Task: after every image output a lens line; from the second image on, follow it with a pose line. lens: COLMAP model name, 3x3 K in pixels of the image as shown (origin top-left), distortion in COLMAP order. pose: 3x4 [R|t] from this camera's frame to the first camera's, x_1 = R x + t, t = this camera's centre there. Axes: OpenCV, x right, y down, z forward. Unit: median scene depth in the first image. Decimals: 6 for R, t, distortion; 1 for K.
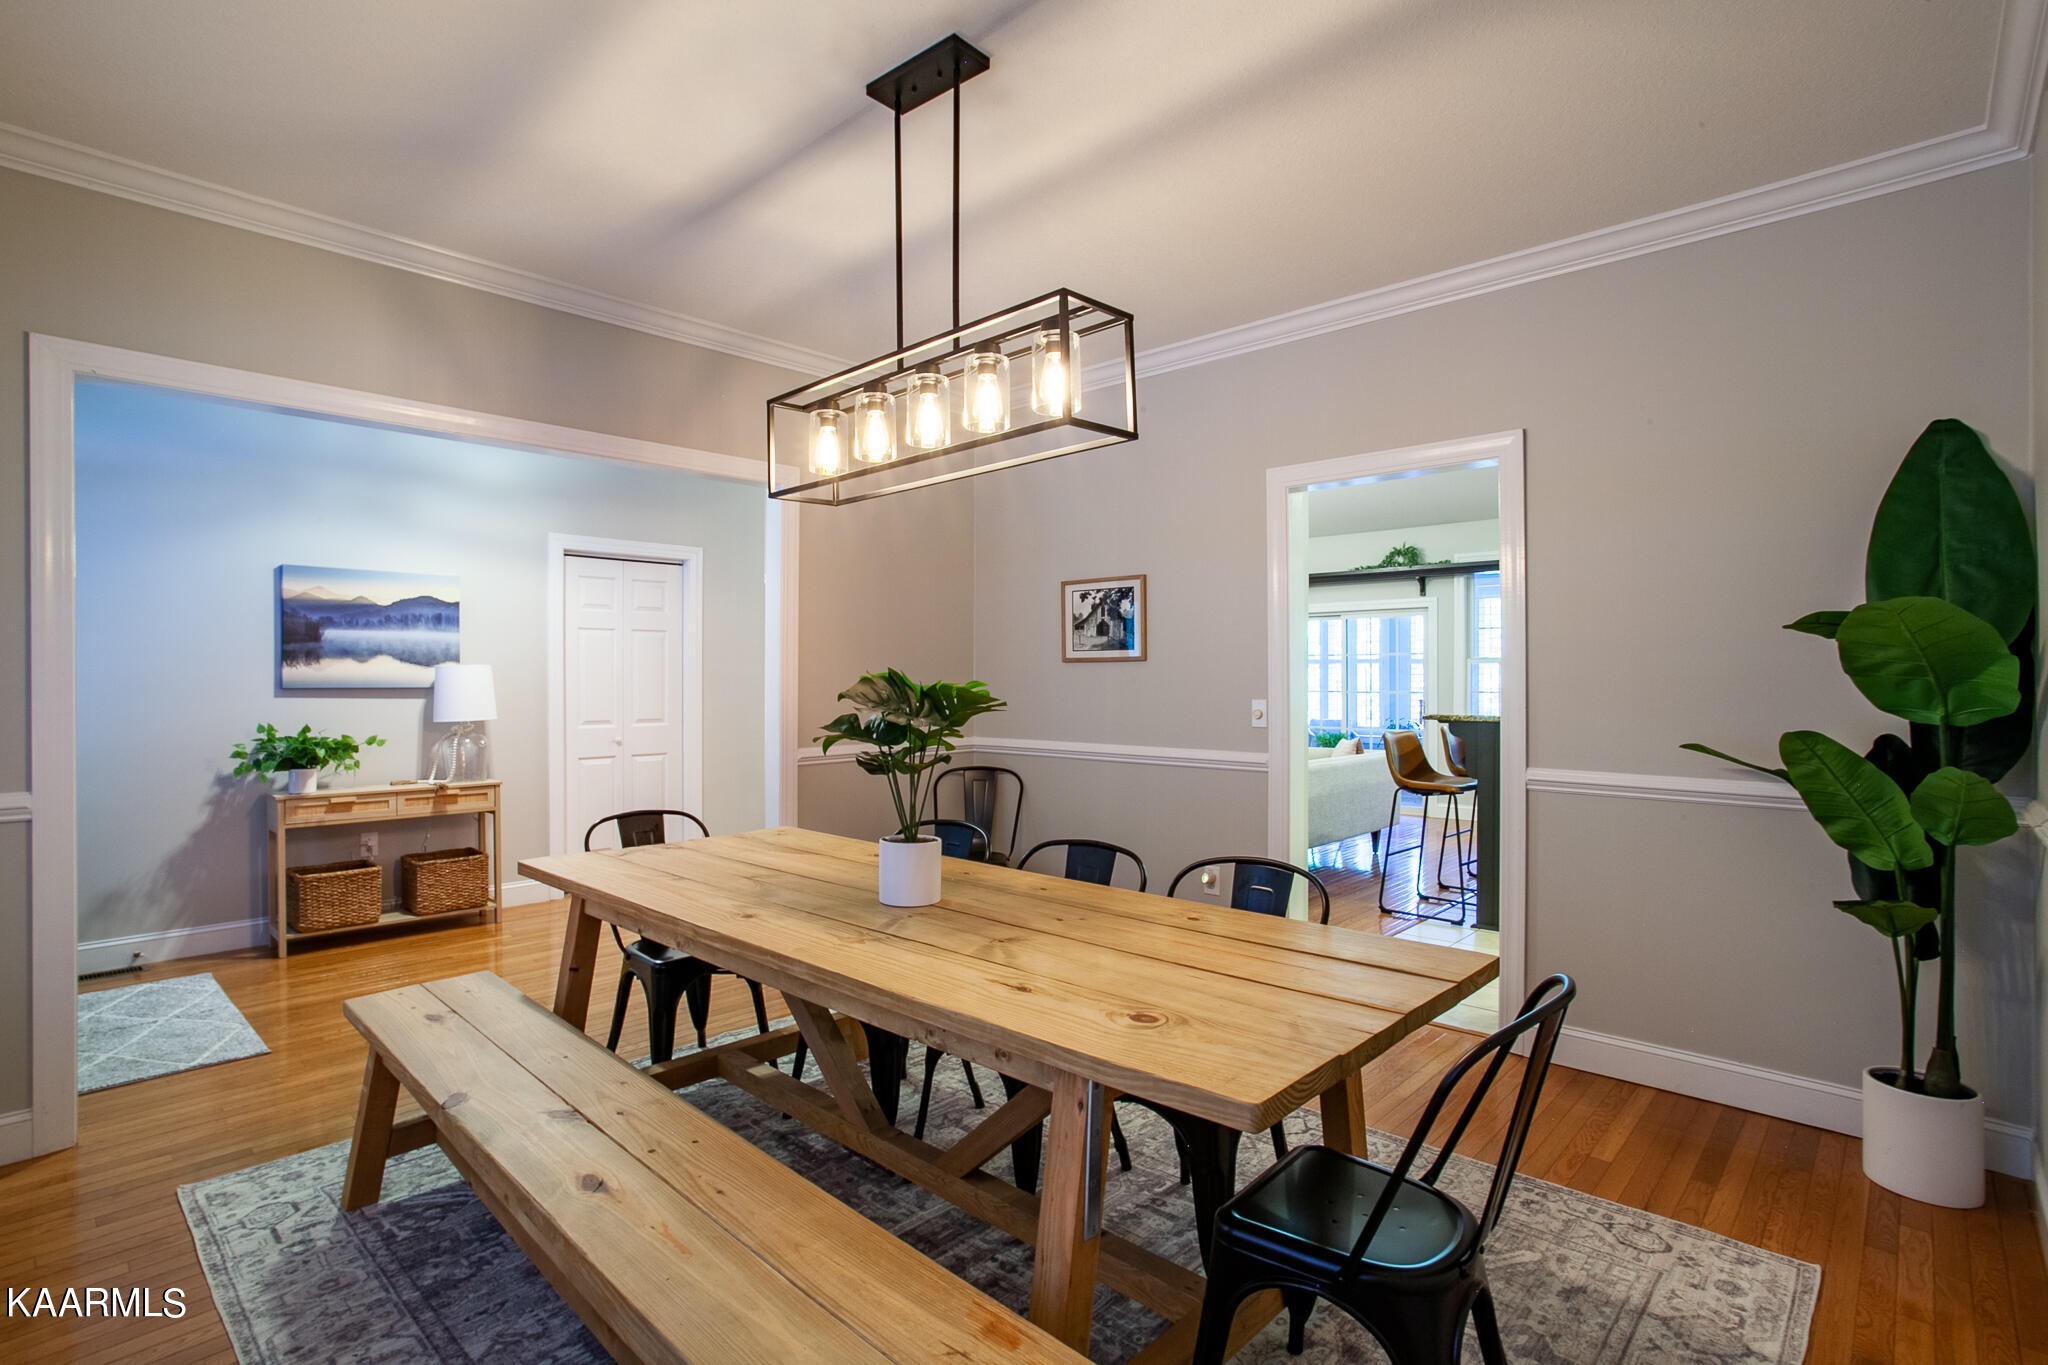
lens RADIAL K [[954.2, 0, 1044.7], [0, 954.2, 675.5], [0, 0, 1]] dist [-0.013656, 0.001377]
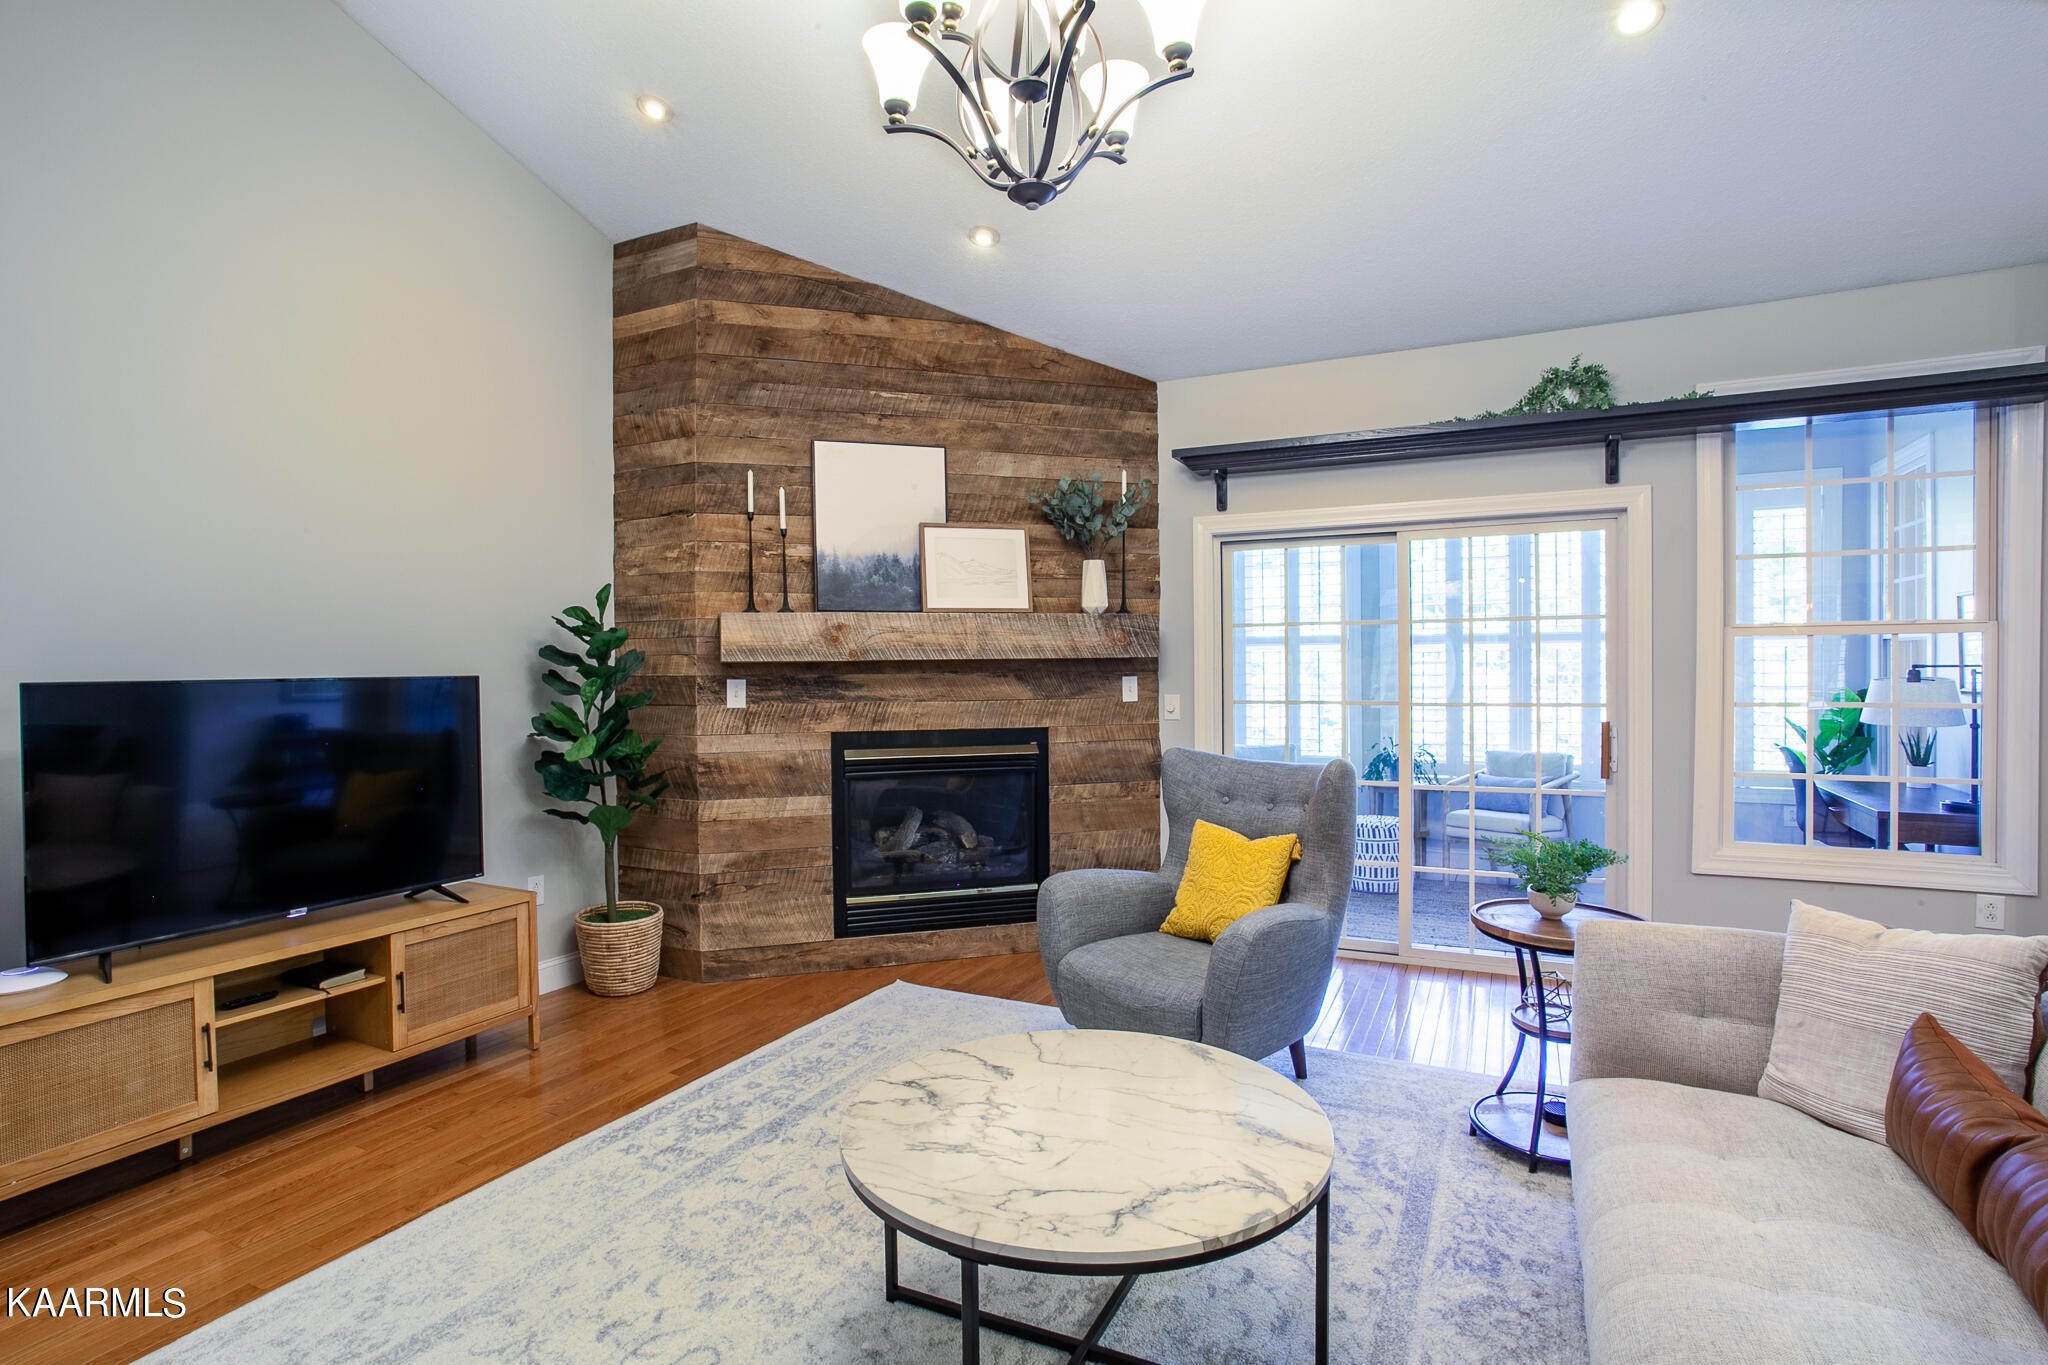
lens RADIAL K [[1034.9, 0, 1029.3], [0, 1034.9, 663.4], [0, 0, 1]] dist [-0.030746, 0.002405]
pose [[0.960961, -0.009196, 0.276530, 0.091327], [0.009469, 0.999955, 0.000345, -0.026395], [-0.276521, 0.002287, 0.961005, 2.495113]]
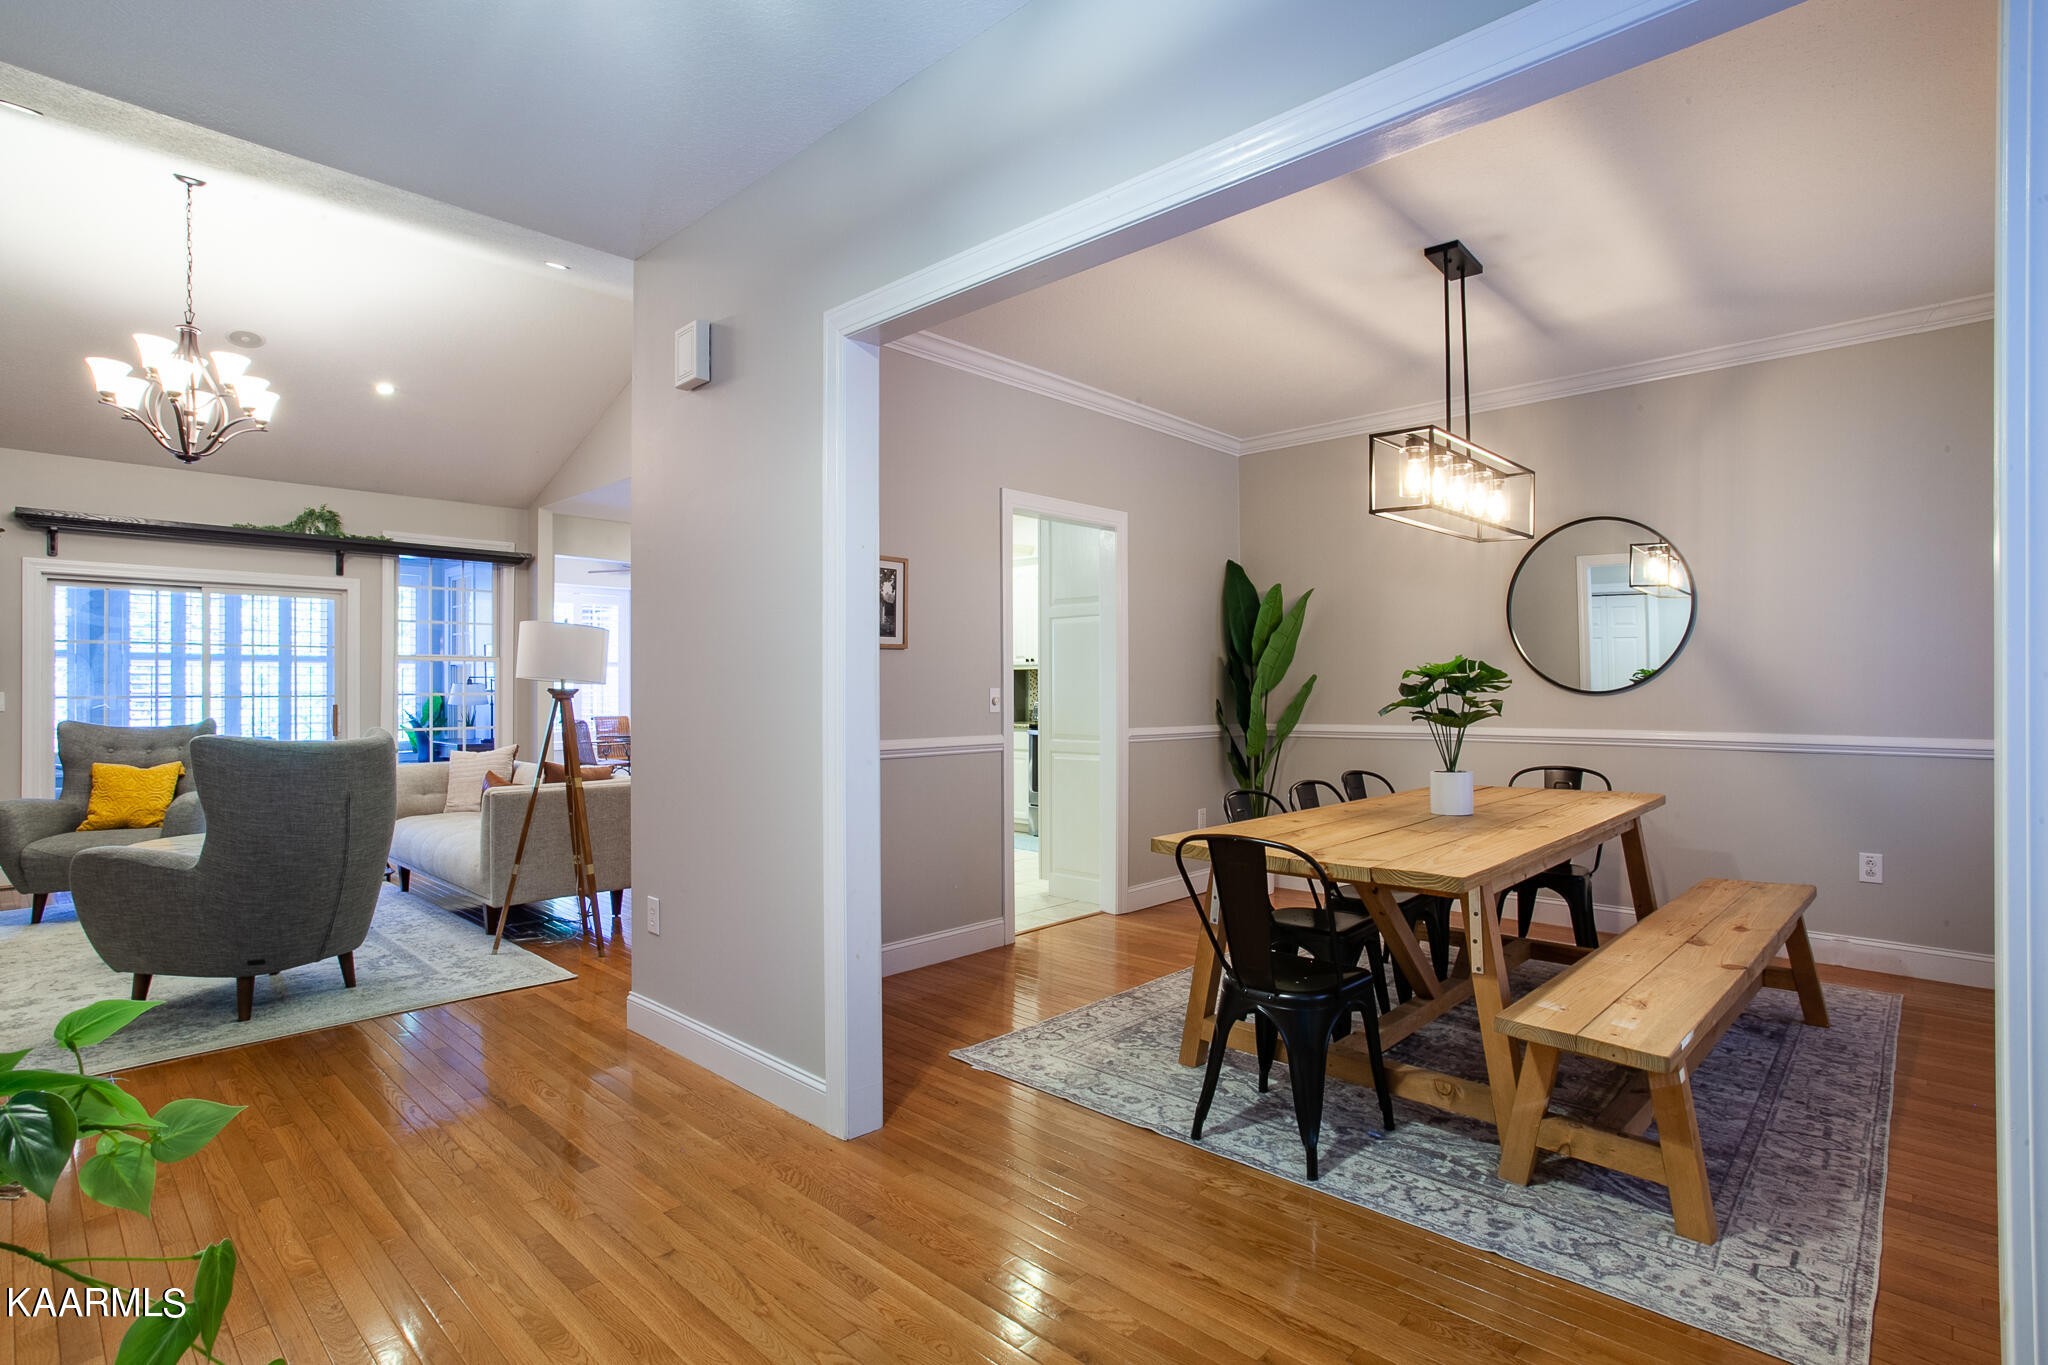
lens RADIAL K [[1005.2, 0, 1033.7], [0, 1005.2, 677.0], [0, 0, 1]] dist [-0.029611, 0.012545]
pose [[0.013741, 0.011627, 0.999838, -1.662593], [0.000687, 0.999932, -0.011638, 0.043885], [-0.999905, 0.000847, 0.013732, 1.603020]]
